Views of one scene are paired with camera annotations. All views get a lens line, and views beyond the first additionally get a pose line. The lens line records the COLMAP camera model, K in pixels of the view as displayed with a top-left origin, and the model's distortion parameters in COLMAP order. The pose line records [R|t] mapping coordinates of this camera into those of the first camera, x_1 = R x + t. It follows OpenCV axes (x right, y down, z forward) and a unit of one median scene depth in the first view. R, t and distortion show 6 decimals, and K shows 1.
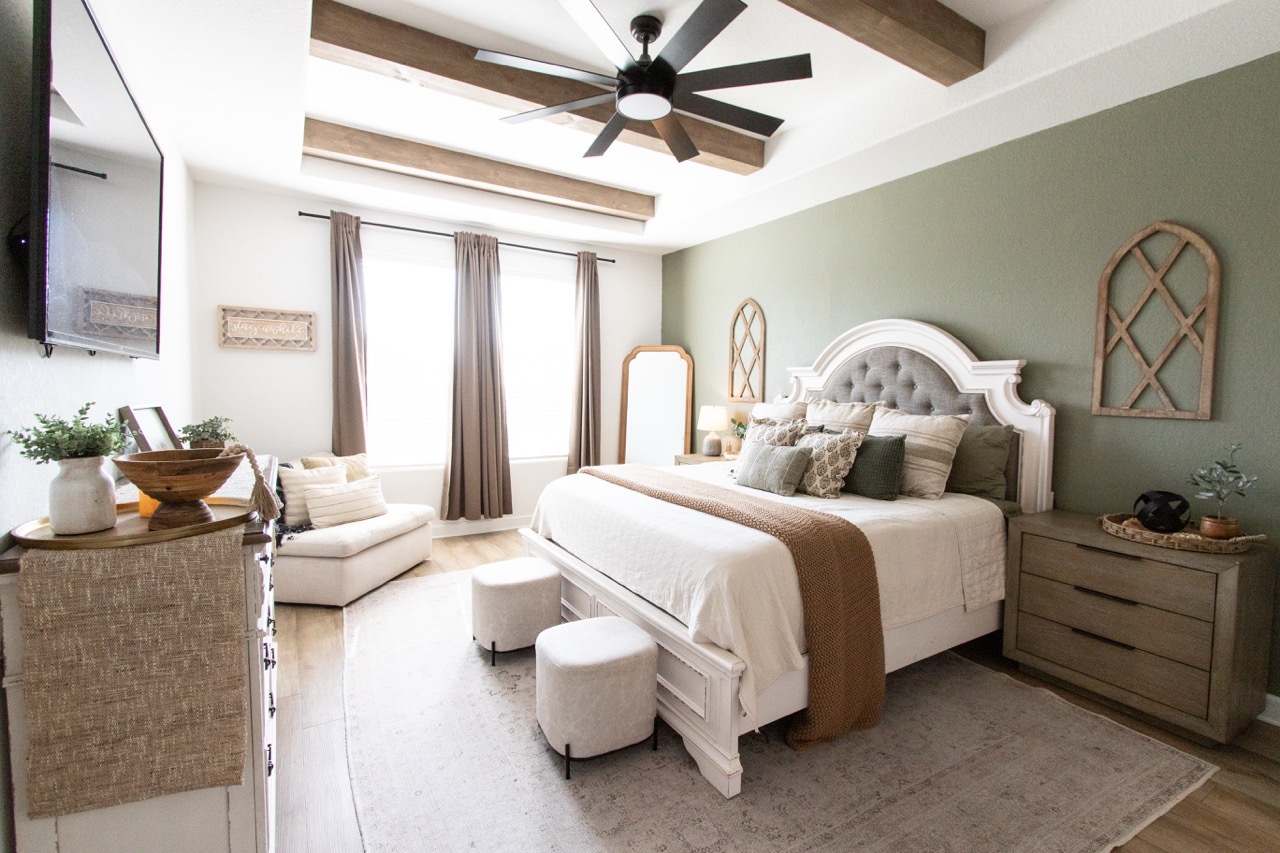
lens RADIAL K [[581.4, 0, 641.7], [0, 581.4, 423.8], [0, 0, 1]] dist [0.008742, 0.000203]
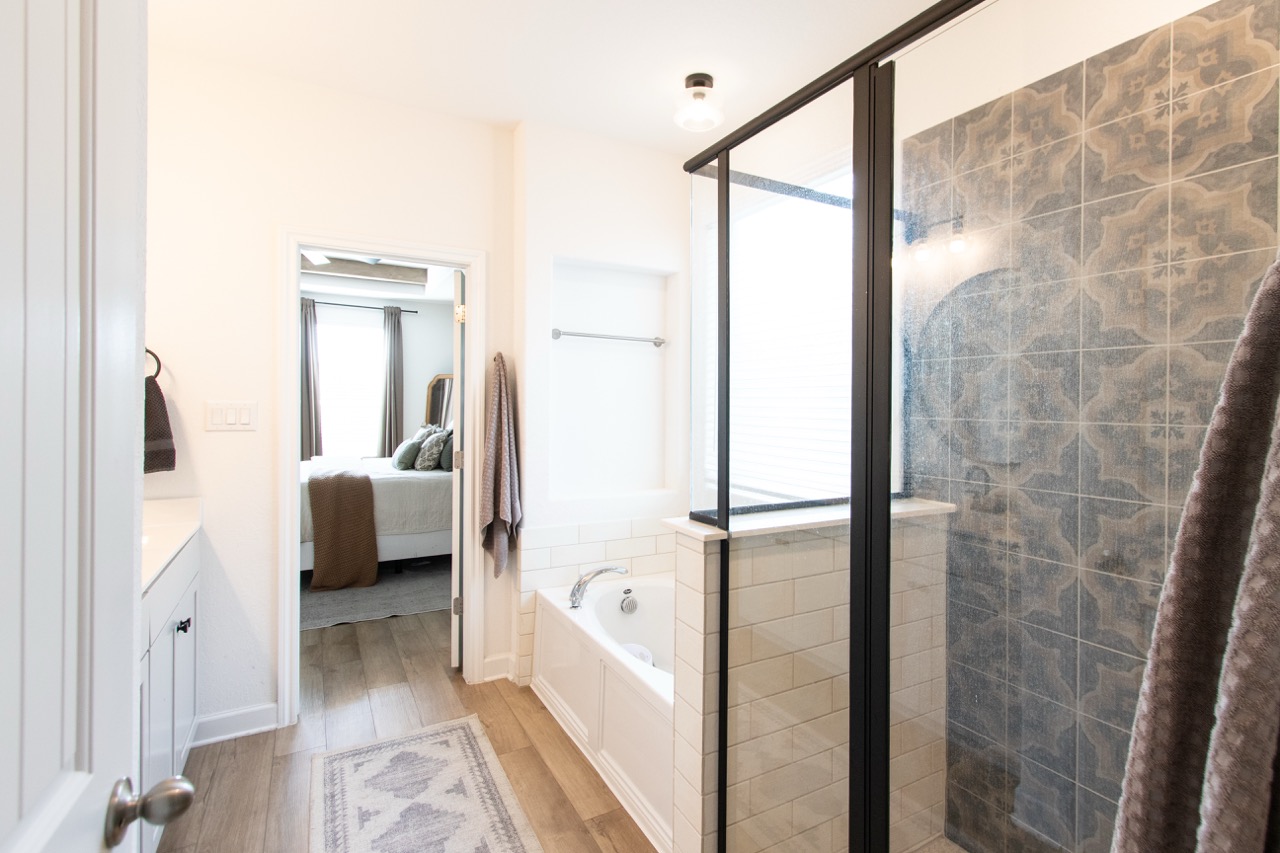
lens RADIAL K [[581.4, 0, 638.6], [0, 581.4, 422.7], [0, 0, 1]] dist [0.008742, 0.000203]
pose [[0.999327, 0.000682, -0.036665, 0.980185], [-0.001829, 0.999509, -0.031264, 0.040033], [0.036626, 0.031310, 0.998838, -0.627467]]
